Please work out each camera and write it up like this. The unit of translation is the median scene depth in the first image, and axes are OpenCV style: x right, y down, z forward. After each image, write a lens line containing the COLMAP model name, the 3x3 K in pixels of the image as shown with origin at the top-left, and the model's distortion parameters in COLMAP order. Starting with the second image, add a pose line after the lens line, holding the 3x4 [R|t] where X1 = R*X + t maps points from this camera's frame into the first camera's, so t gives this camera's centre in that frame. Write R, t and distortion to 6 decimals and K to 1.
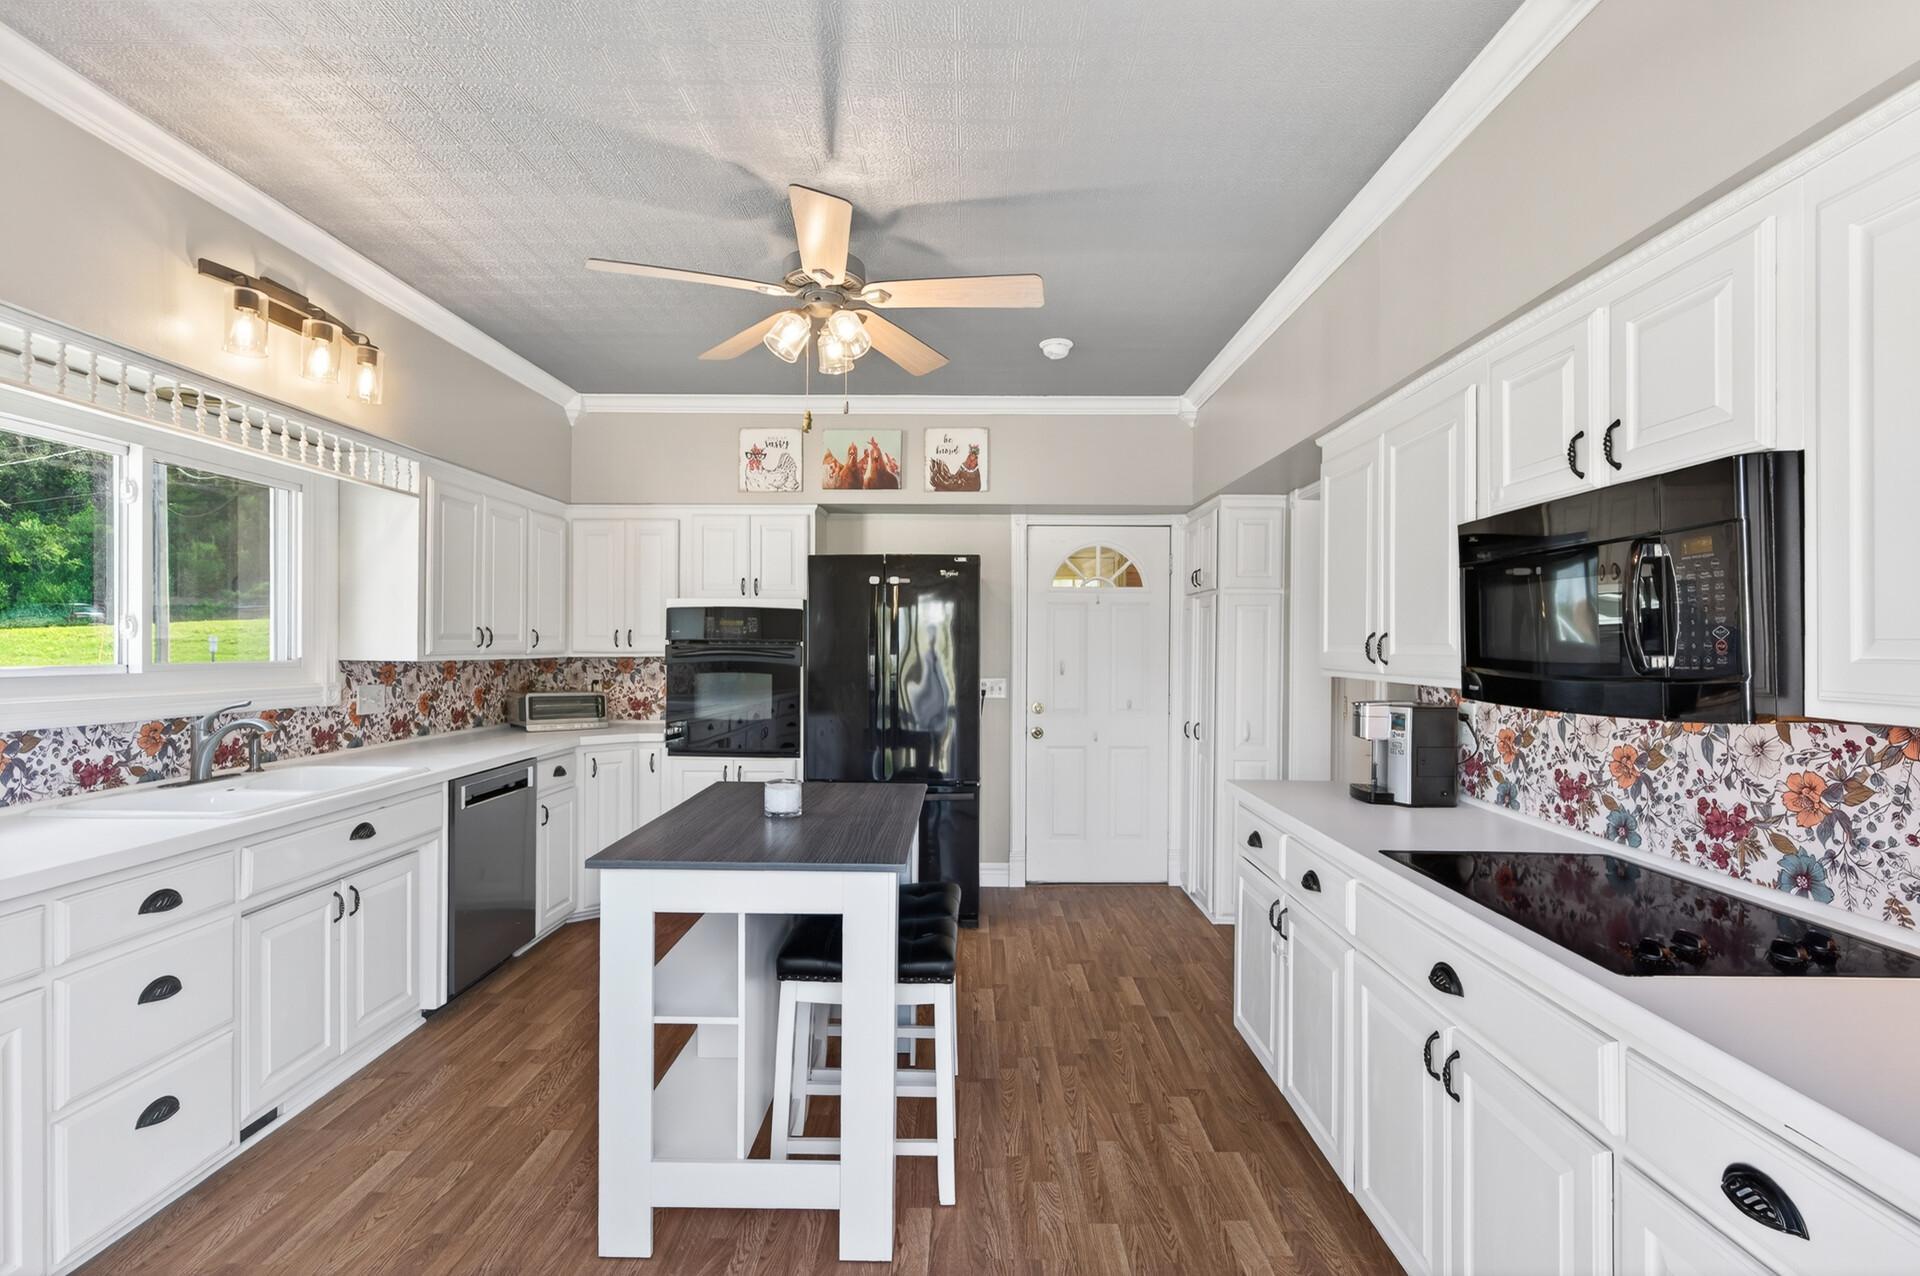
lens RADIAL K [[883.4, 0, 960.0], [0, 883.4, 638.0], [0, 0, 1]] dist [0.000534, 0.000088]
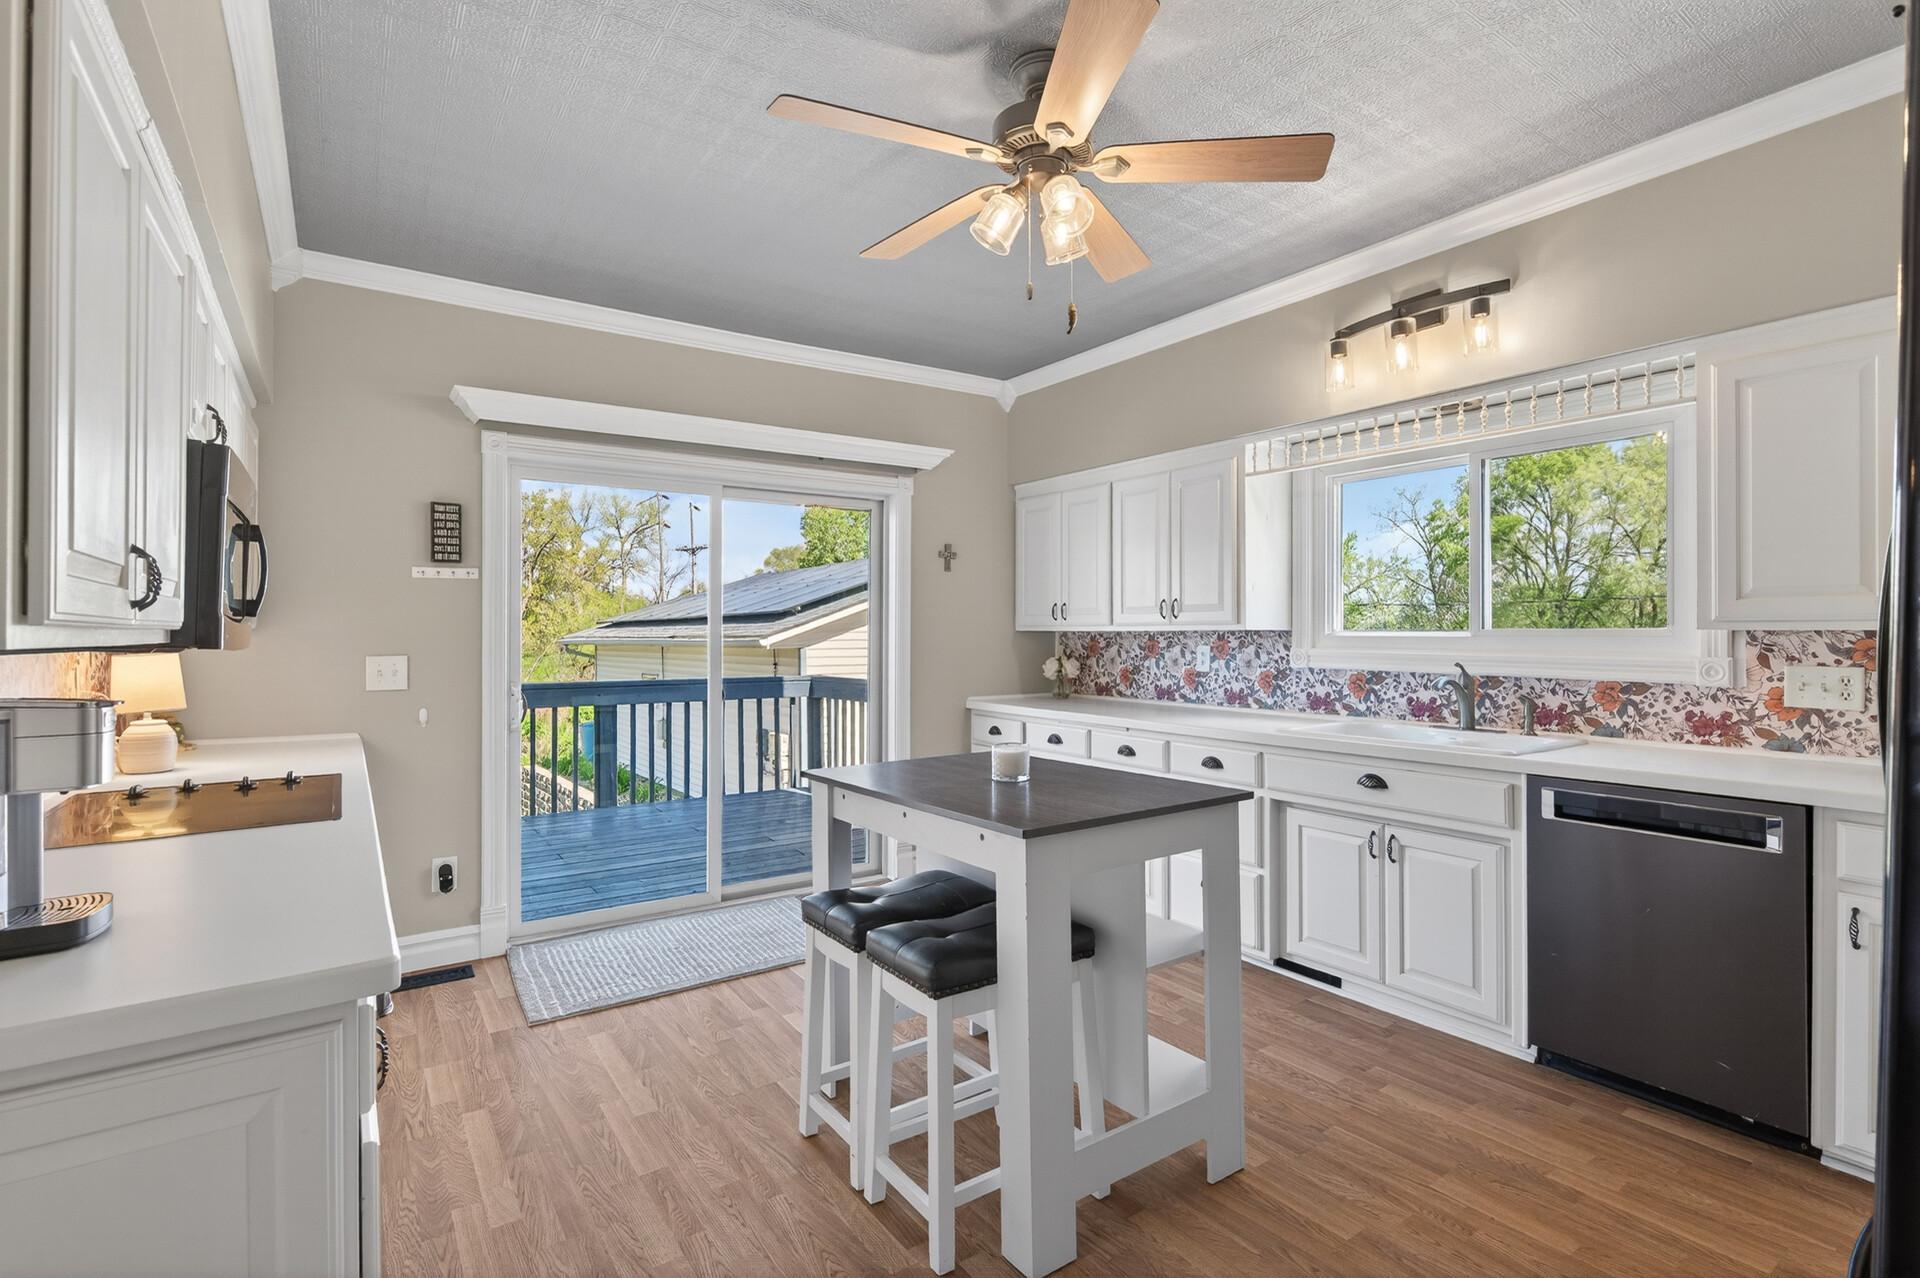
lens RADIAL K [[882.8, 0, 968.8], [0, 882.8, 619.2], [0, 0, 1]] dist [0.001465, 0.000367]
pose [[-0.813986, -0.011318, -0.580774, 0.313656], [0.002619, 0.999729, -0.023152, 0.036520], [0.580878, -0.020366, -0.813736, 1.384662]]
